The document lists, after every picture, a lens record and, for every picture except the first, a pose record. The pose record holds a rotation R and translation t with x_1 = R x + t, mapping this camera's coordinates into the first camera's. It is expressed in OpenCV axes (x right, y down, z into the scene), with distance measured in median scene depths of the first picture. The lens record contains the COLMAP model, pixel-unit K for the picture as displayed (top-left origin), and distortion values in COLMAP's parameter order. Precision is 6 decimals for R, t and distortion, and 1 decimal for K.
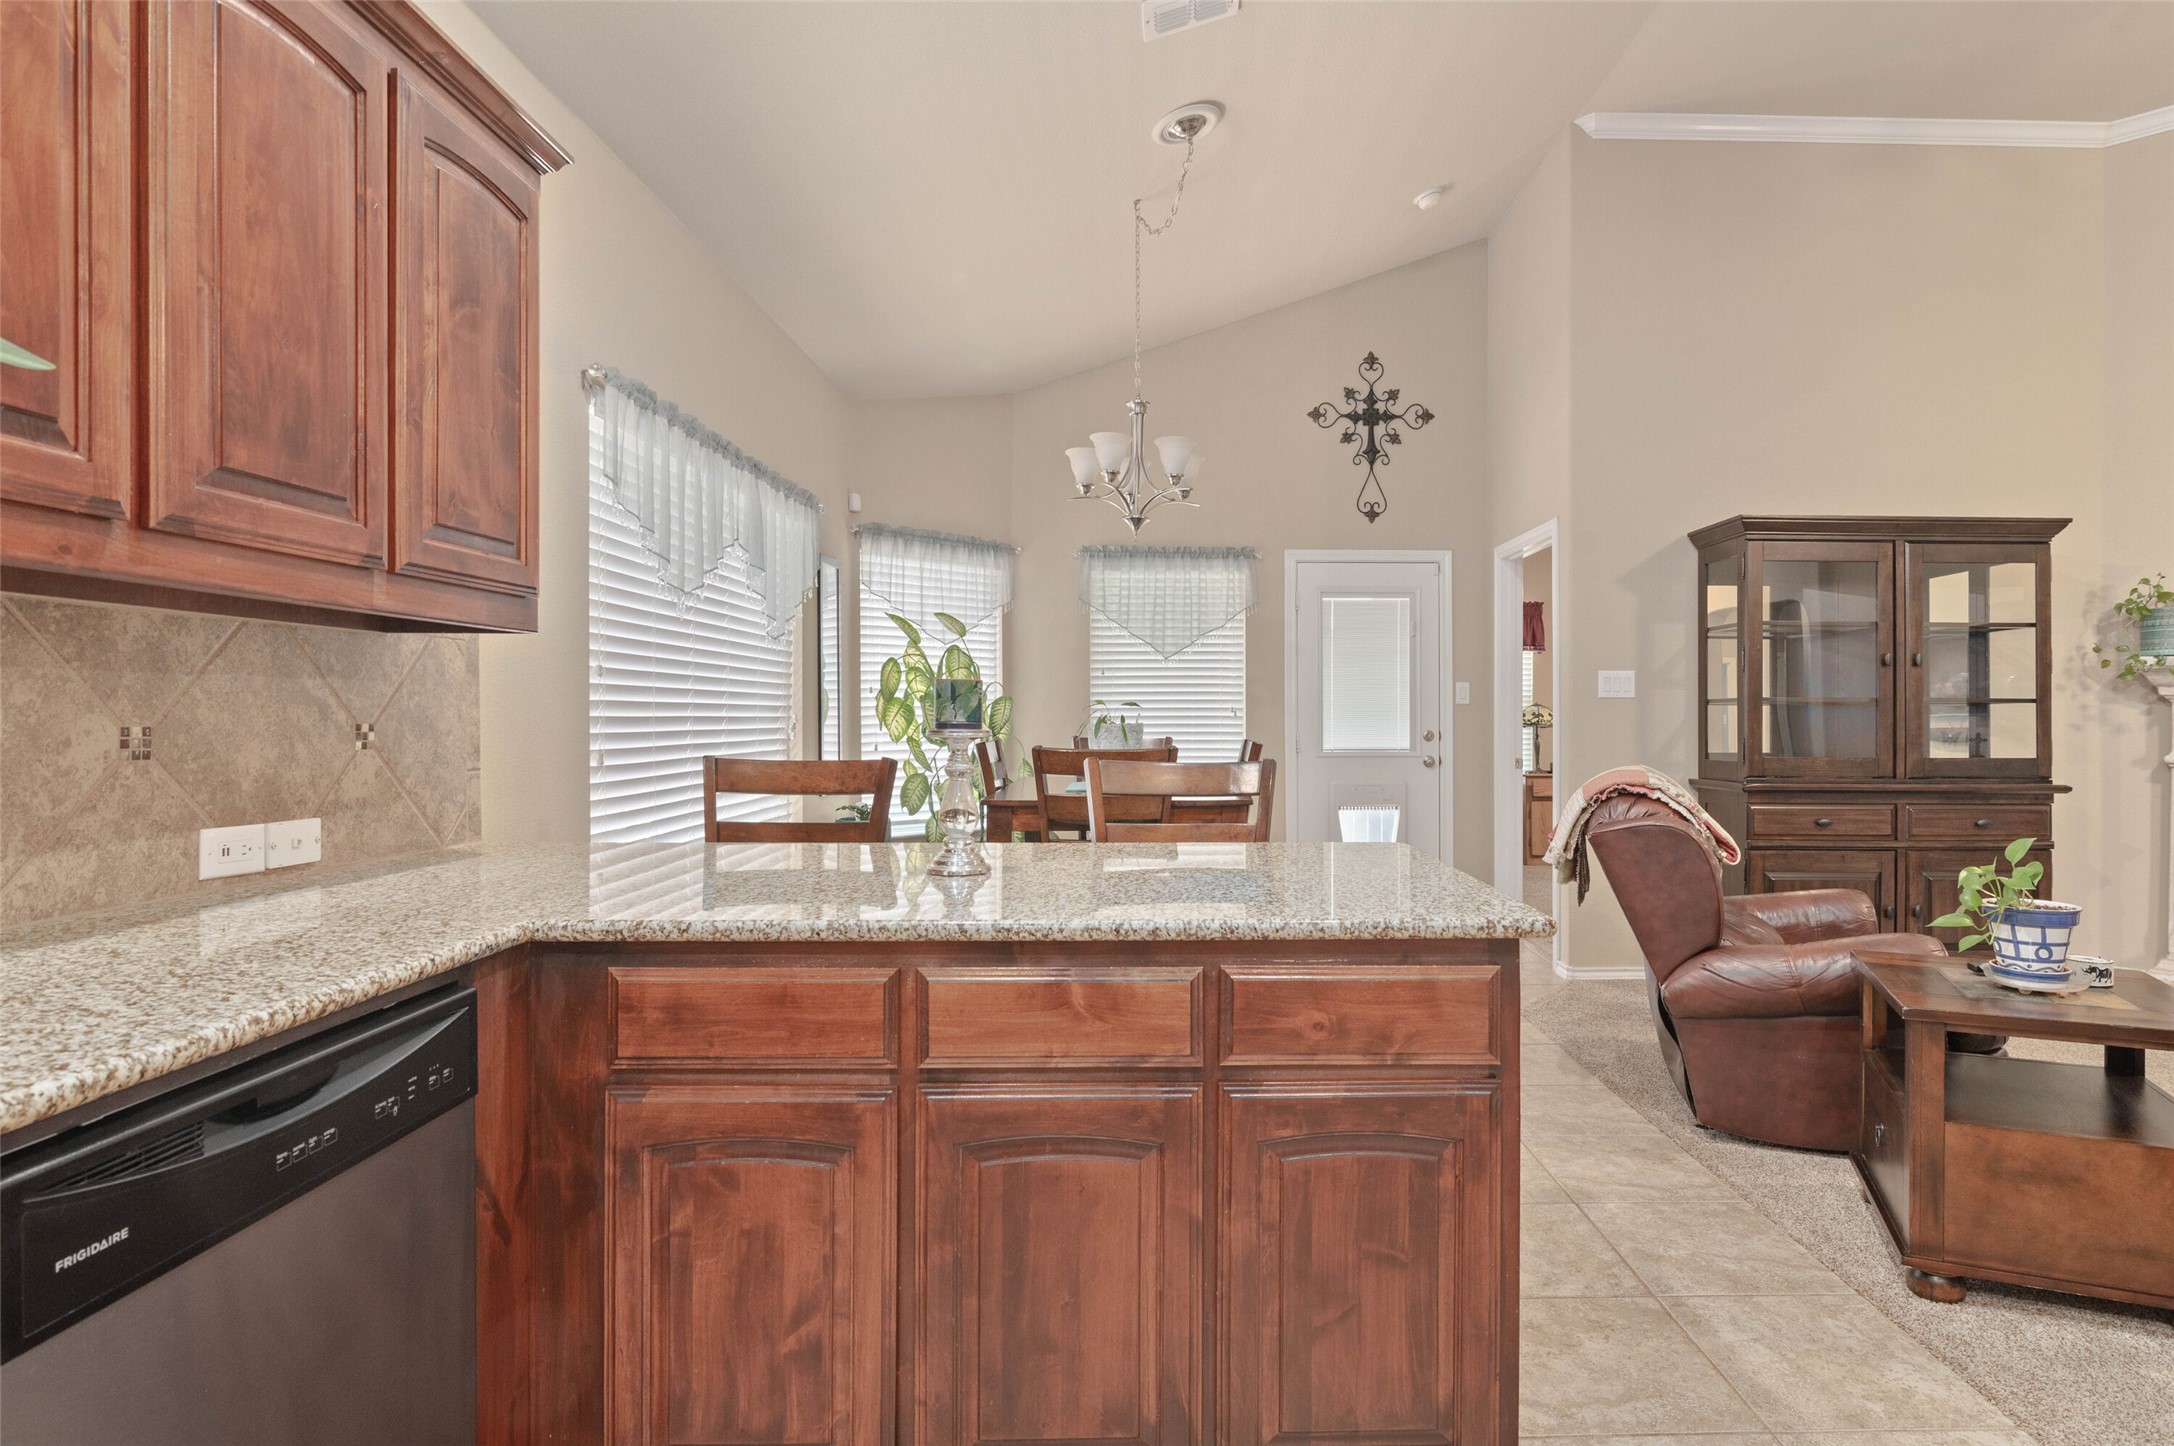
lens RADIAL K [[1128.7, 0, 1178.7], [0, 1128.7, 719.3], [0, 0, 1]] dist [-0.009063, 0.000762]
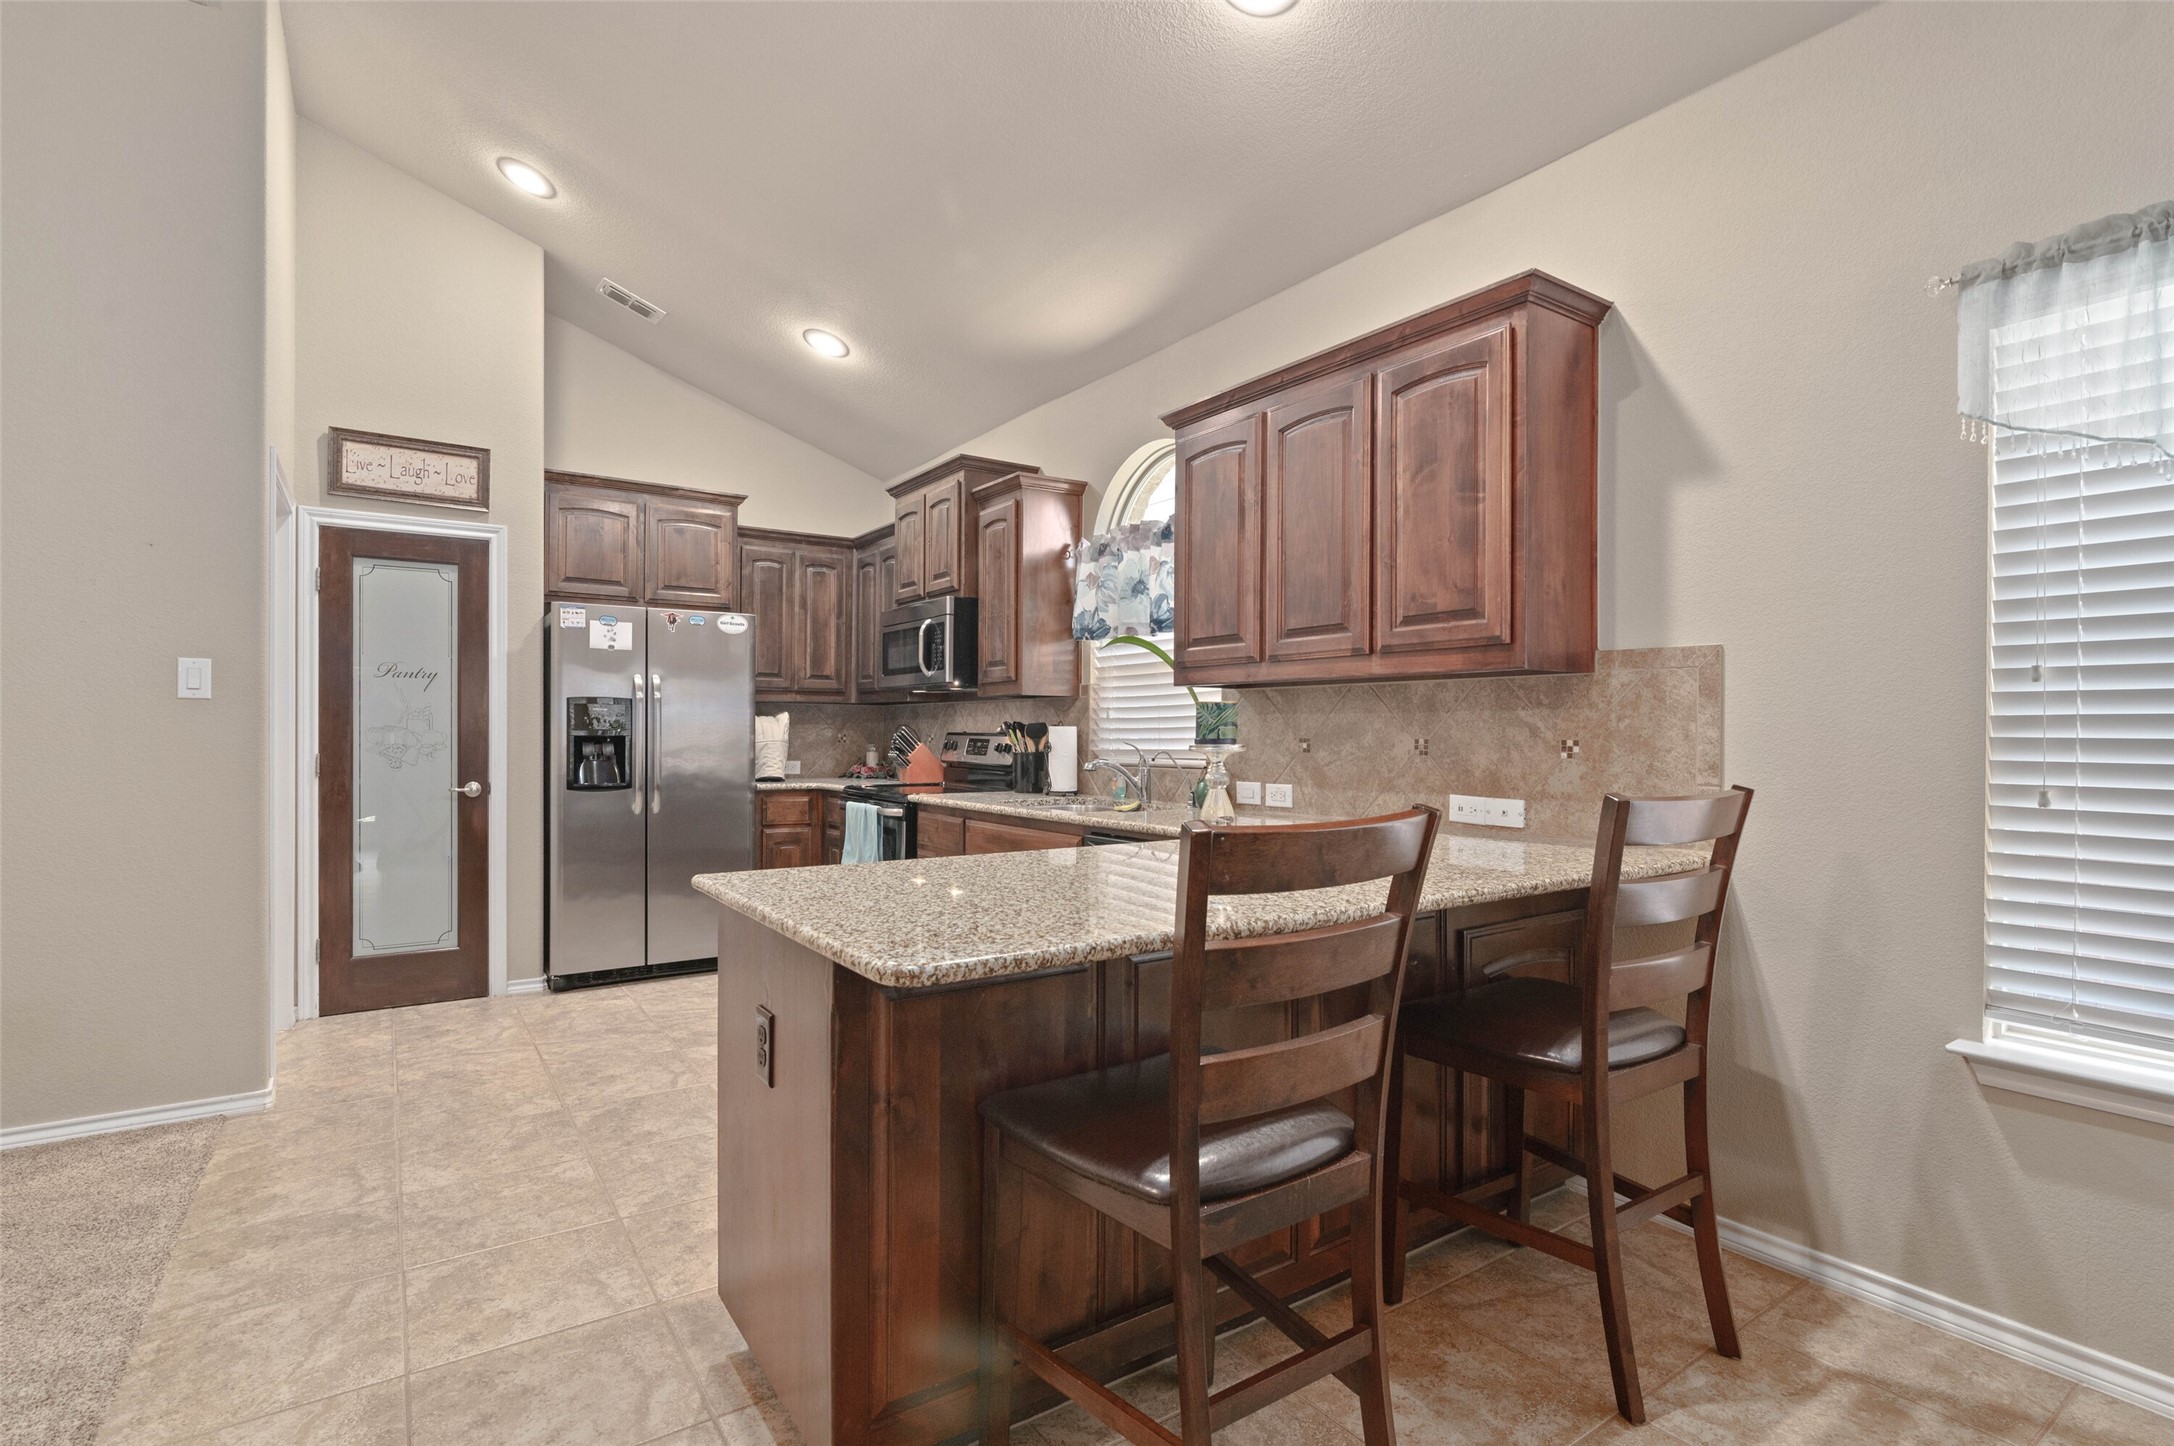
lens RADIAL K [[1034.3, 0, 1096.0], [0, 1034.3, 726.0], [0, 0, 1]] dist [-0.008972, 0.002276]
pose [[-0.834378, -0.007448, -0.551143, 0.424020], [-0.007218, 0.999971, -0.002585, -0.005556], [0.551146, 0.001821, -0.834407, 1.562426]]
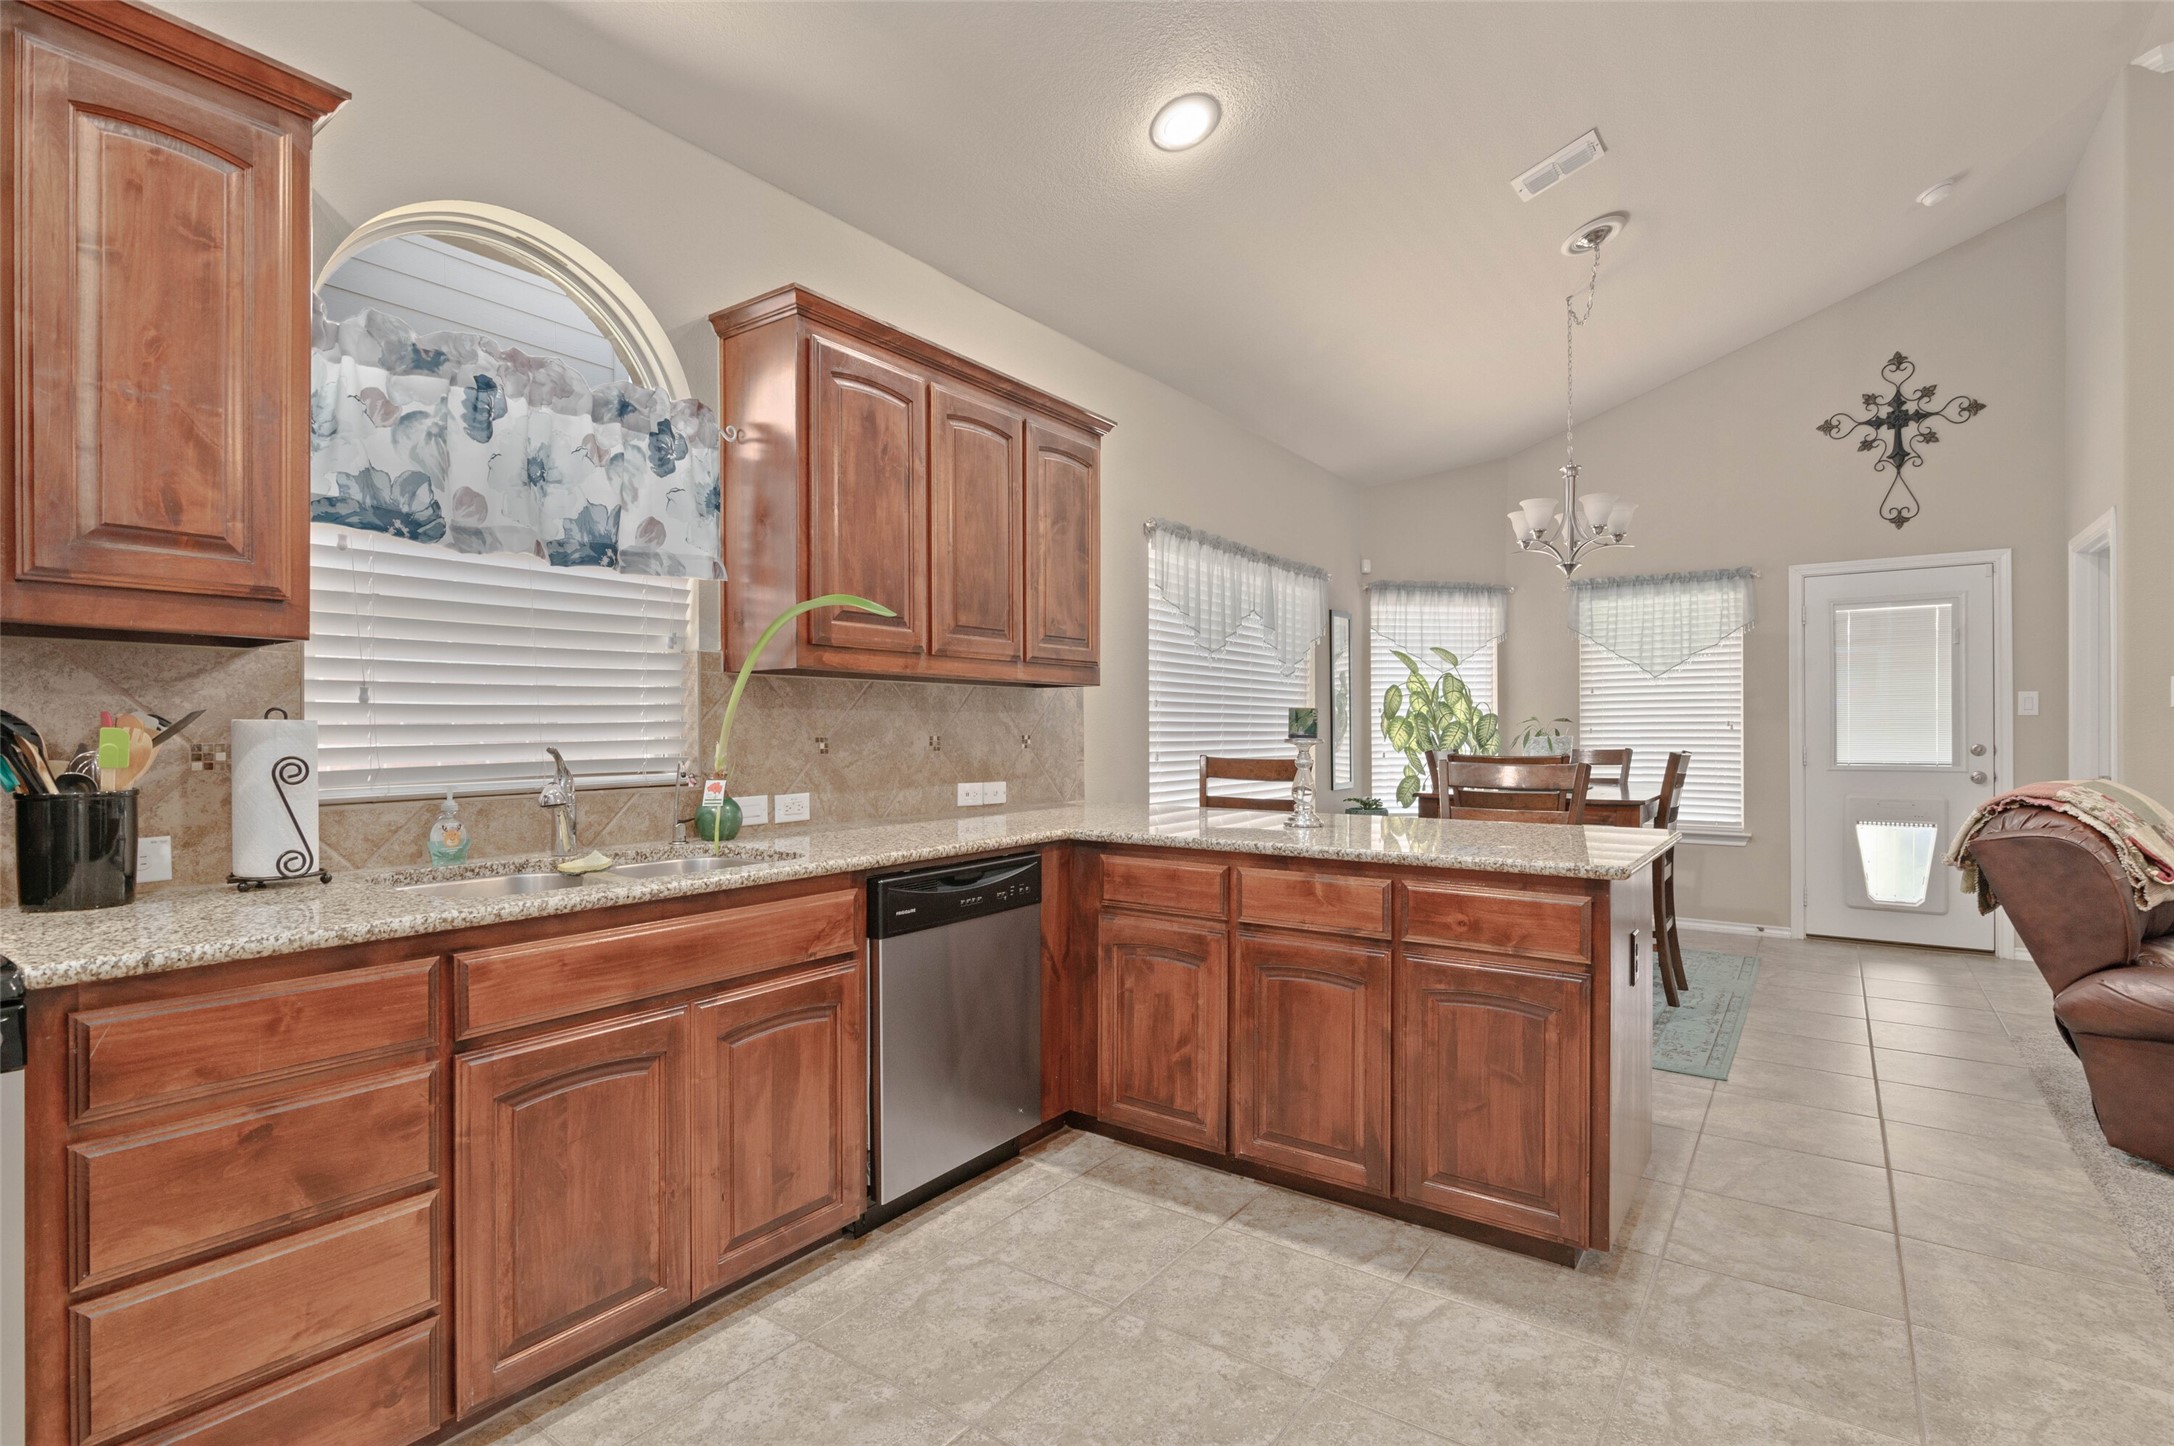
lens RADIAL K [[1034.3, 0, 1075.5], [0, 1034.3, 730.1], [0, 0, 1]] dist [-0.008972, 0.002276]
pose [[0.793615, -0.003229, -0.608412, 0.394117], [0.000937, 0.999991, -0.004085, 0.002145], [0.608420, 0.002672, 0.793611, -0.338034]]
